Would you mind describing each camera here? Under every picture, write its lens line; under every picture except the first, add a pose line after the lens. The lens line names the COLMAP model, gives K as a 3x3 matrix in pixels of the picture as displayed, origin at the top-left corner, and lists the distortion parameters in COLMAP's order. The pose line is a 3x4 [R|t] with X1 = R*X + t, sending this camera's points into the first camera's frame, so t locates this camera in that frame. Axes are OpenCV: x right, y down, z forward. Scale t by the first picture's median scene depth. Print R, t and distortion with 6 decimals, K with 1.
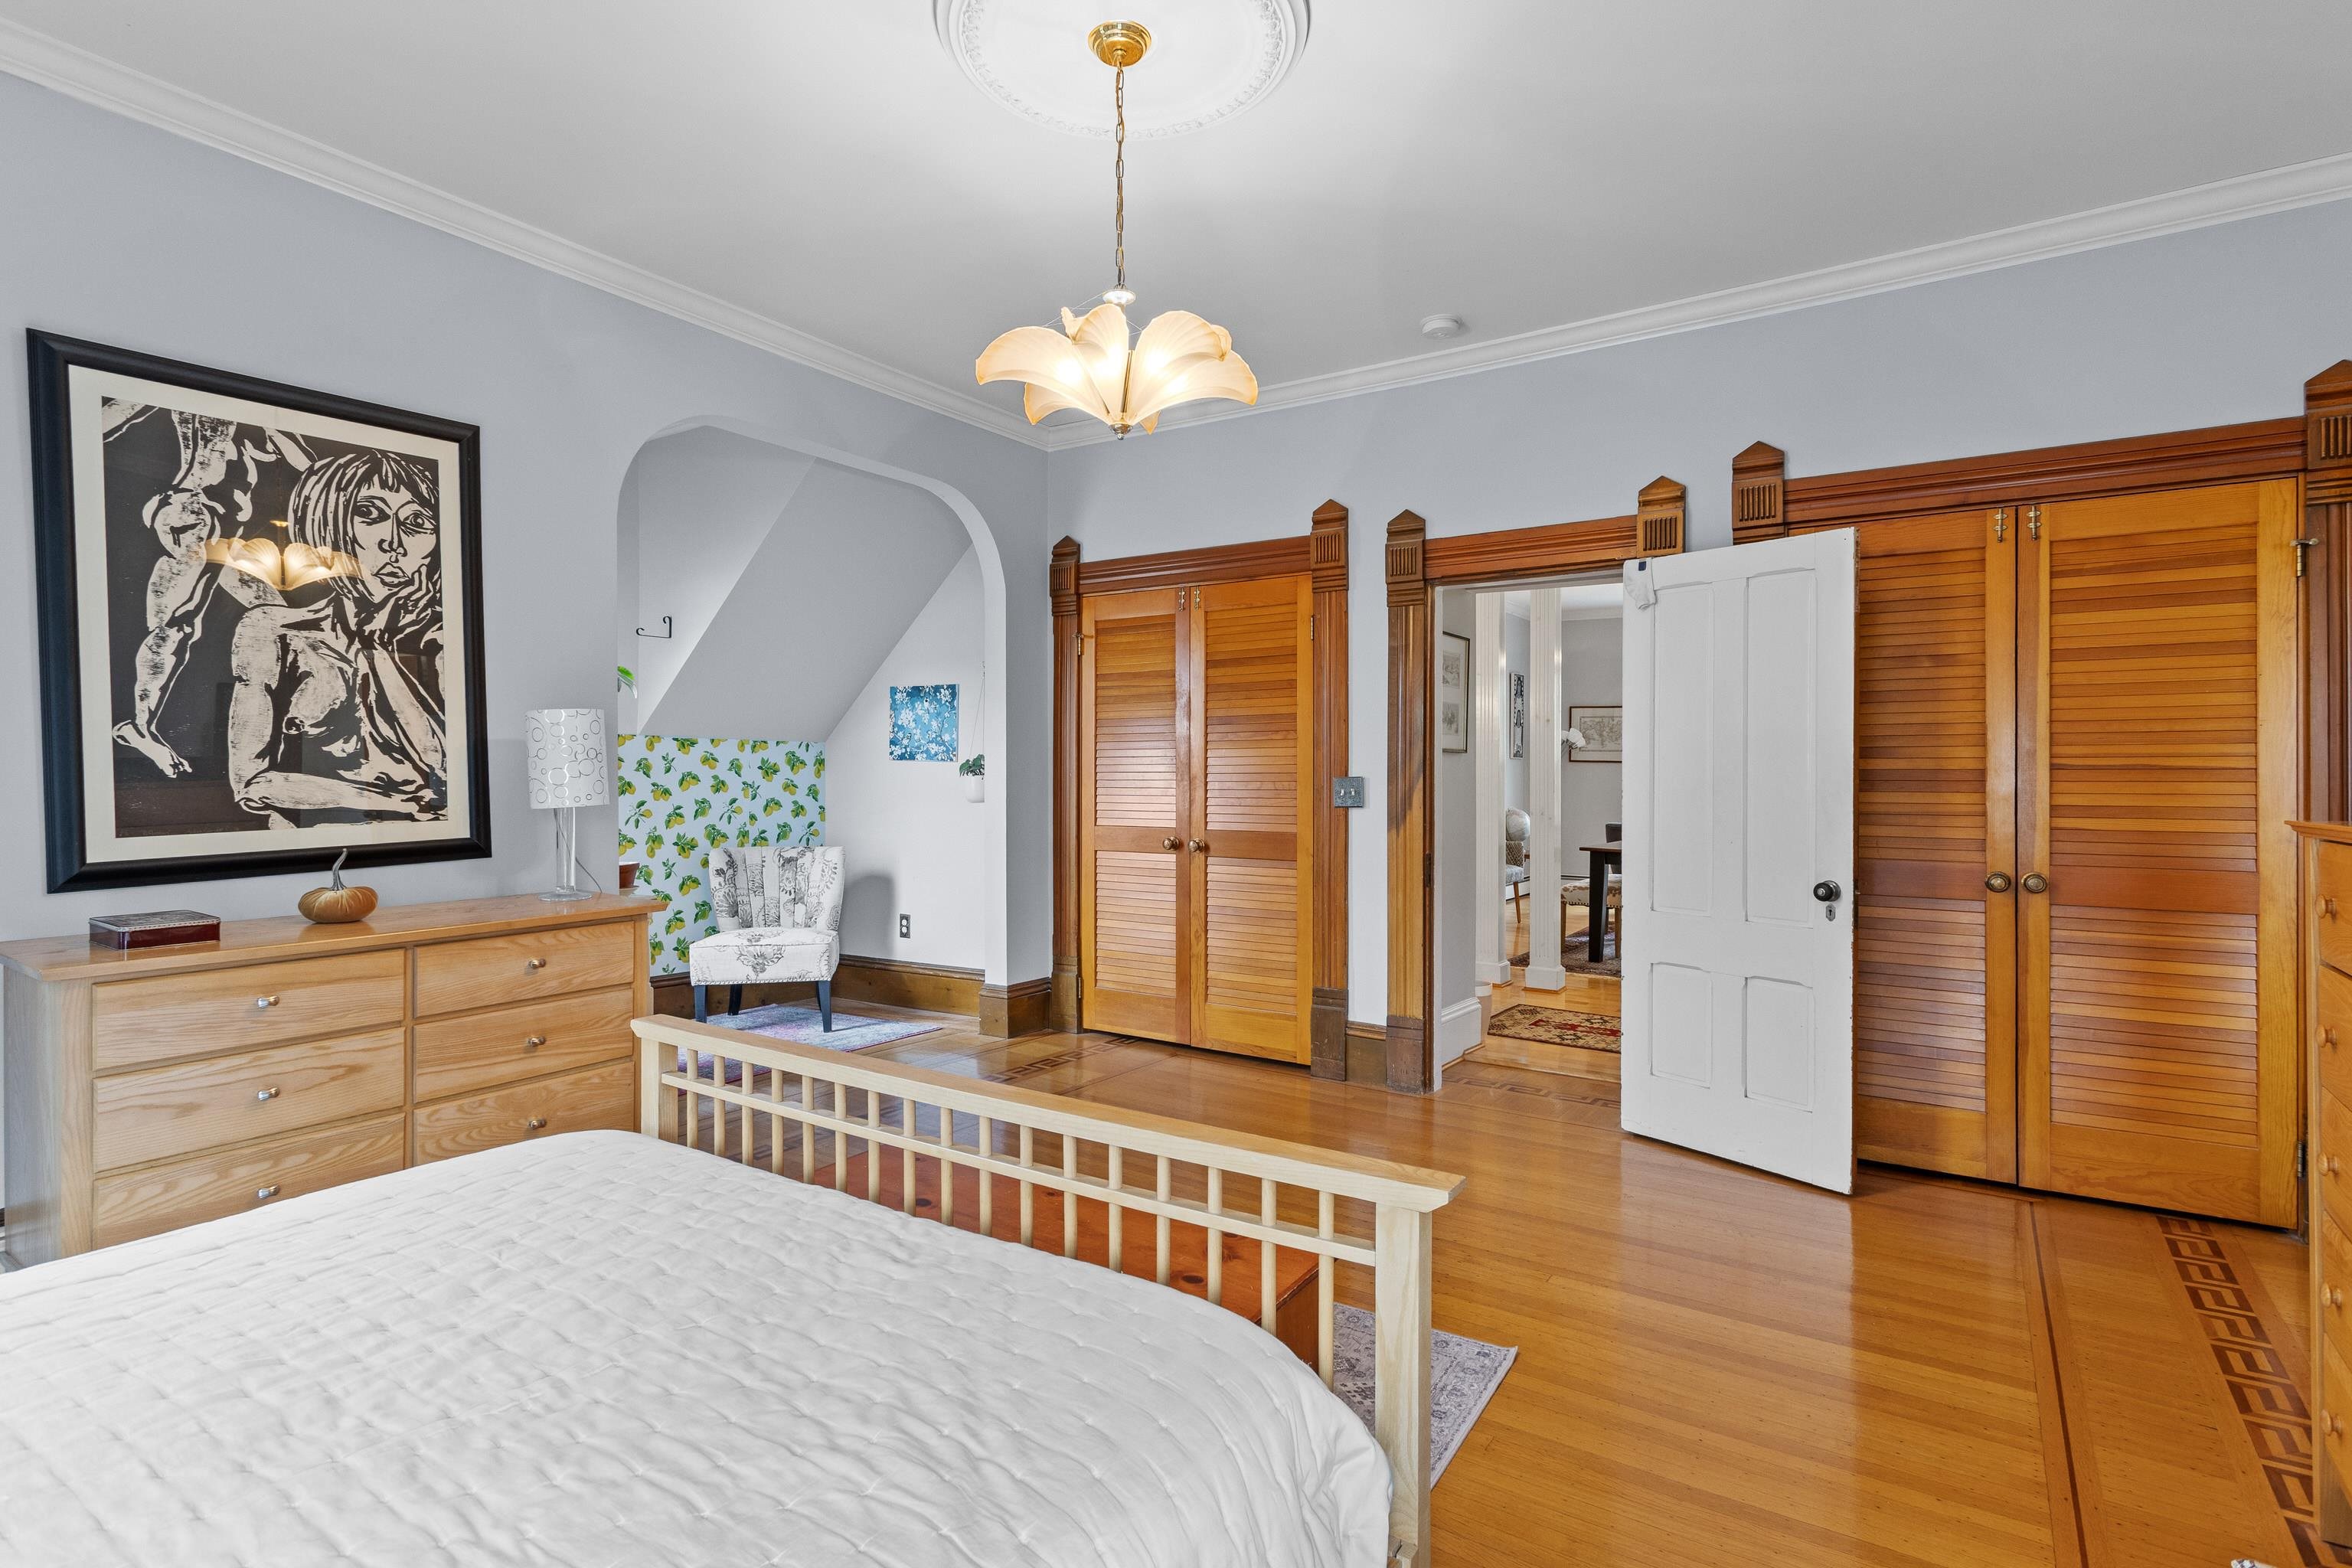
lens RADIAL K [[1128.0, 0, 1178.4], [0, 1128.0, 770.3], [0, 0, 1]] dist [-0.001232, -0.000954]
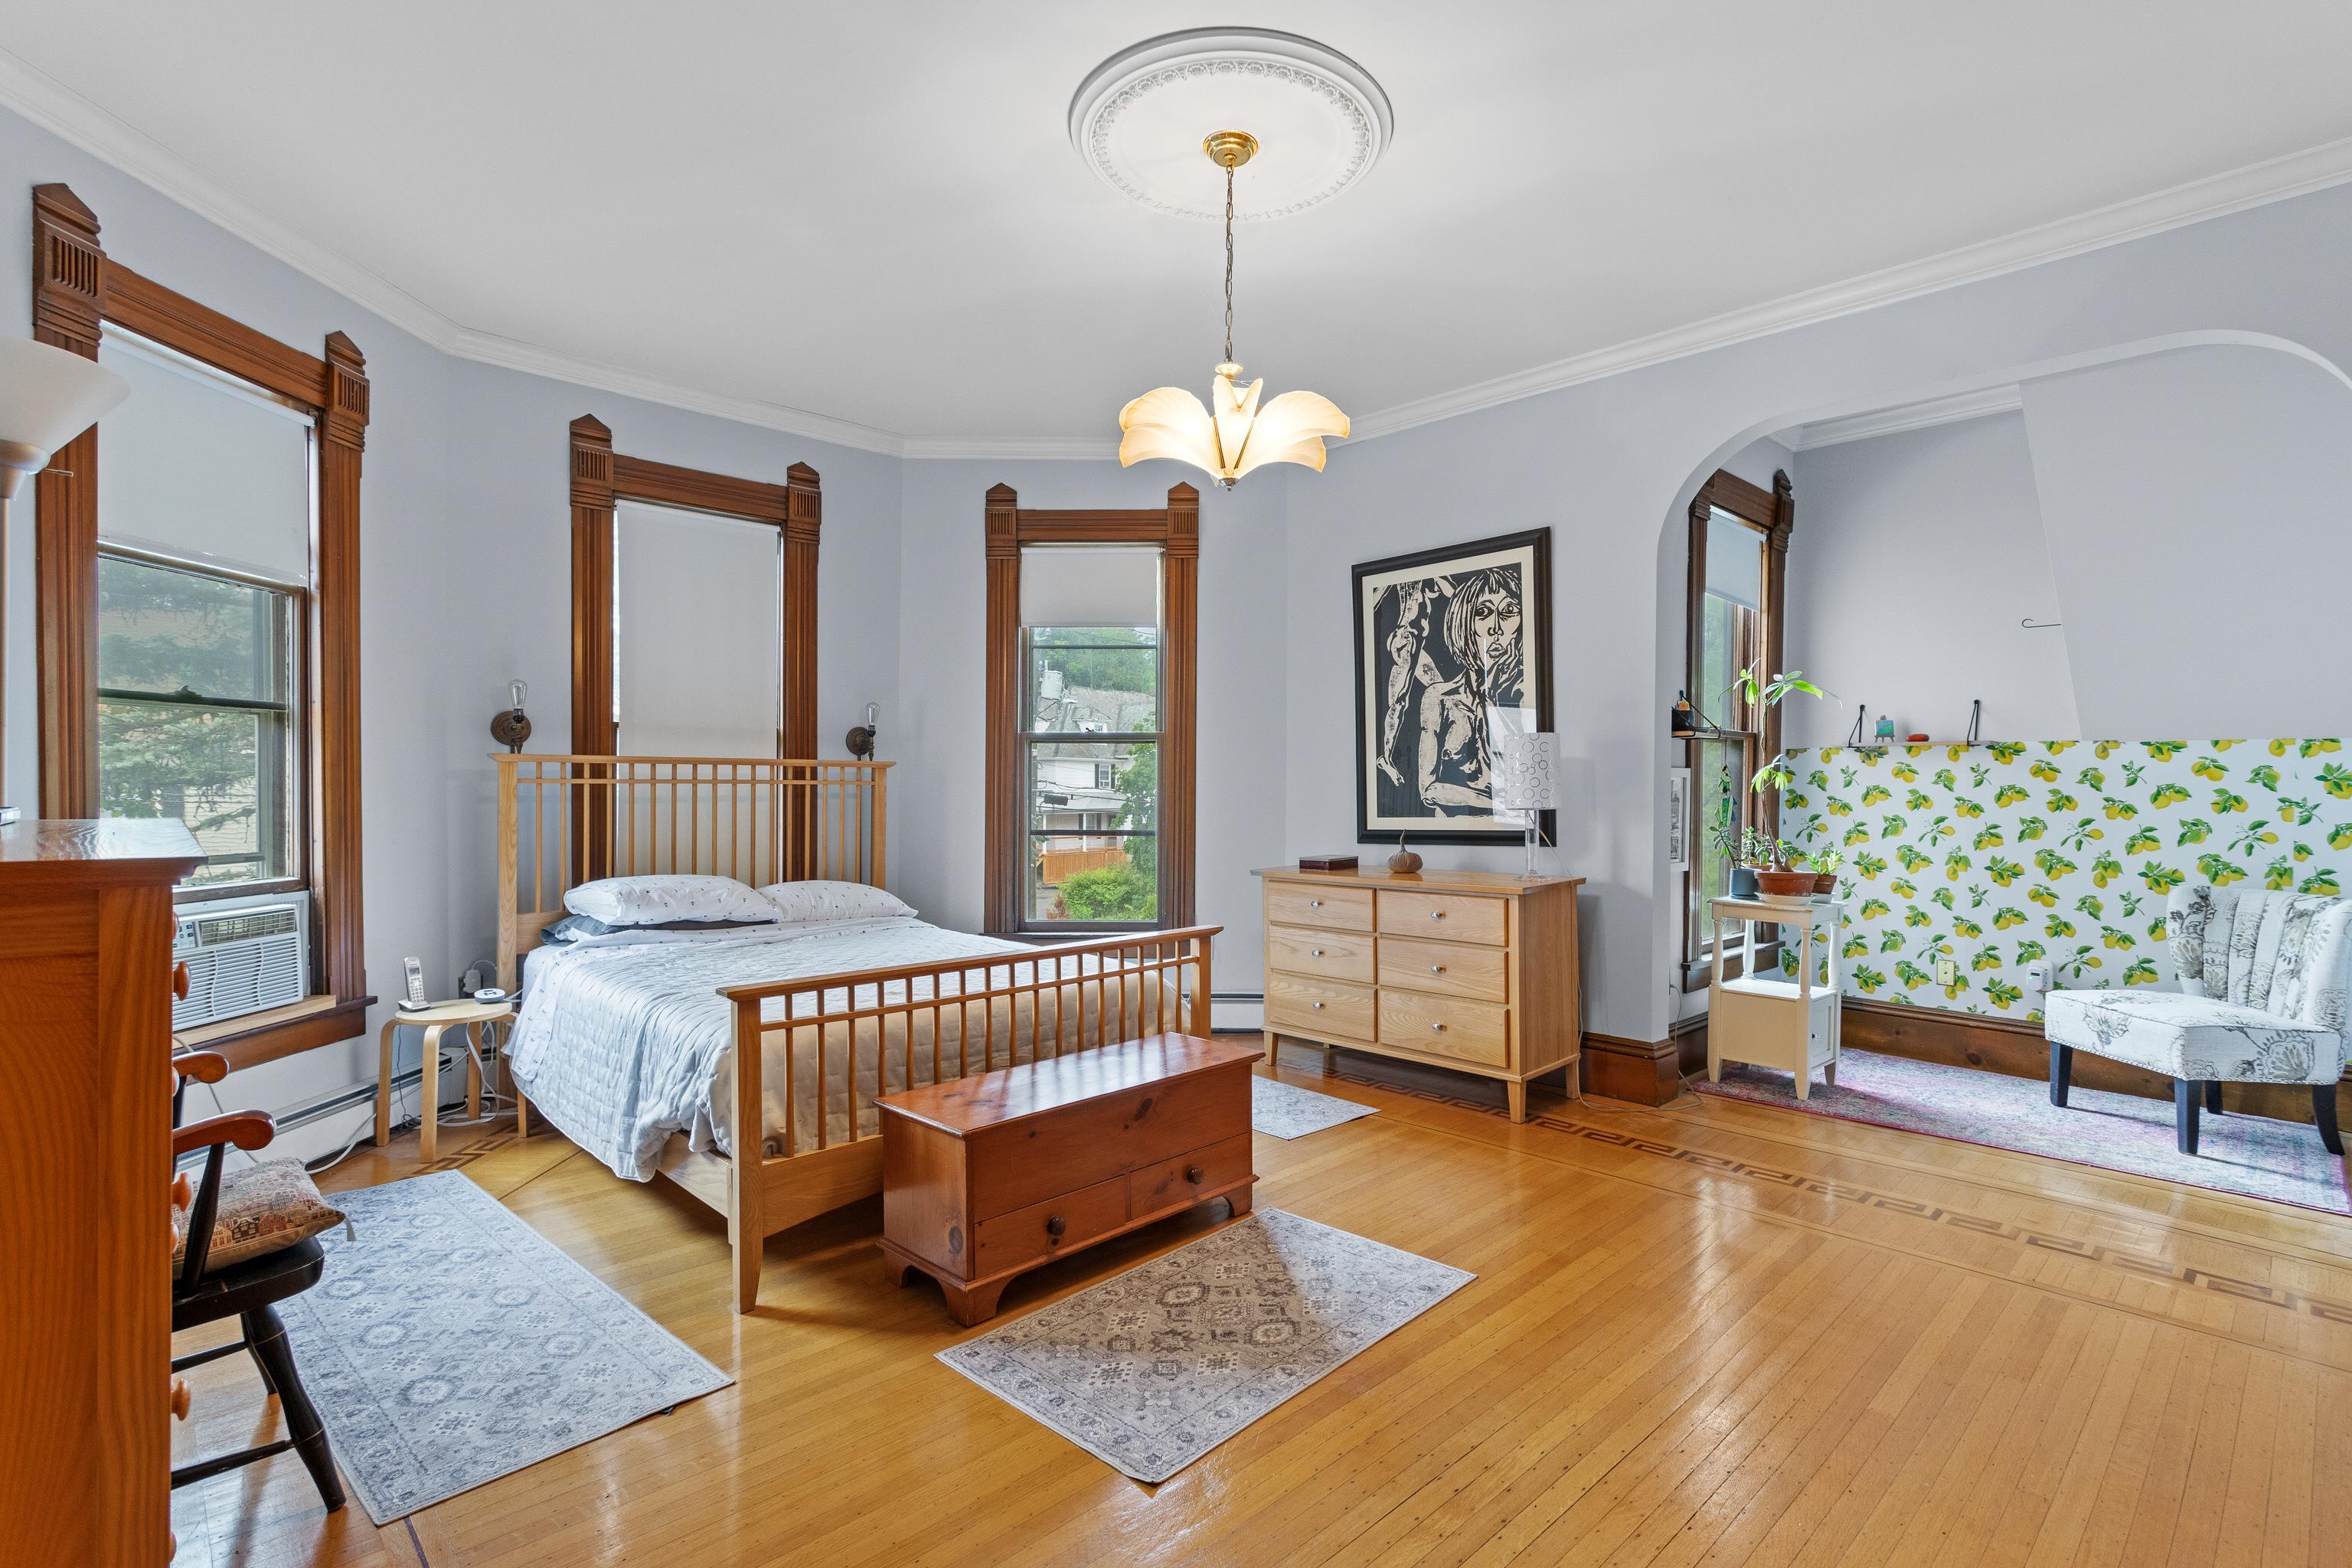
lens RADIAL K [[1128.0, 0, 1181.3], [0, 1128.0, 800.3], [0, 0, 1]] dist [-0.001232, -0.000954]
pose [[-0.192402, 0.011647, -0.981247, 0.467357], [-0.001370, 0.999925, 0.012137, 0.004025], [0.981315, 0.003679, -0.192371, 0.488246]]
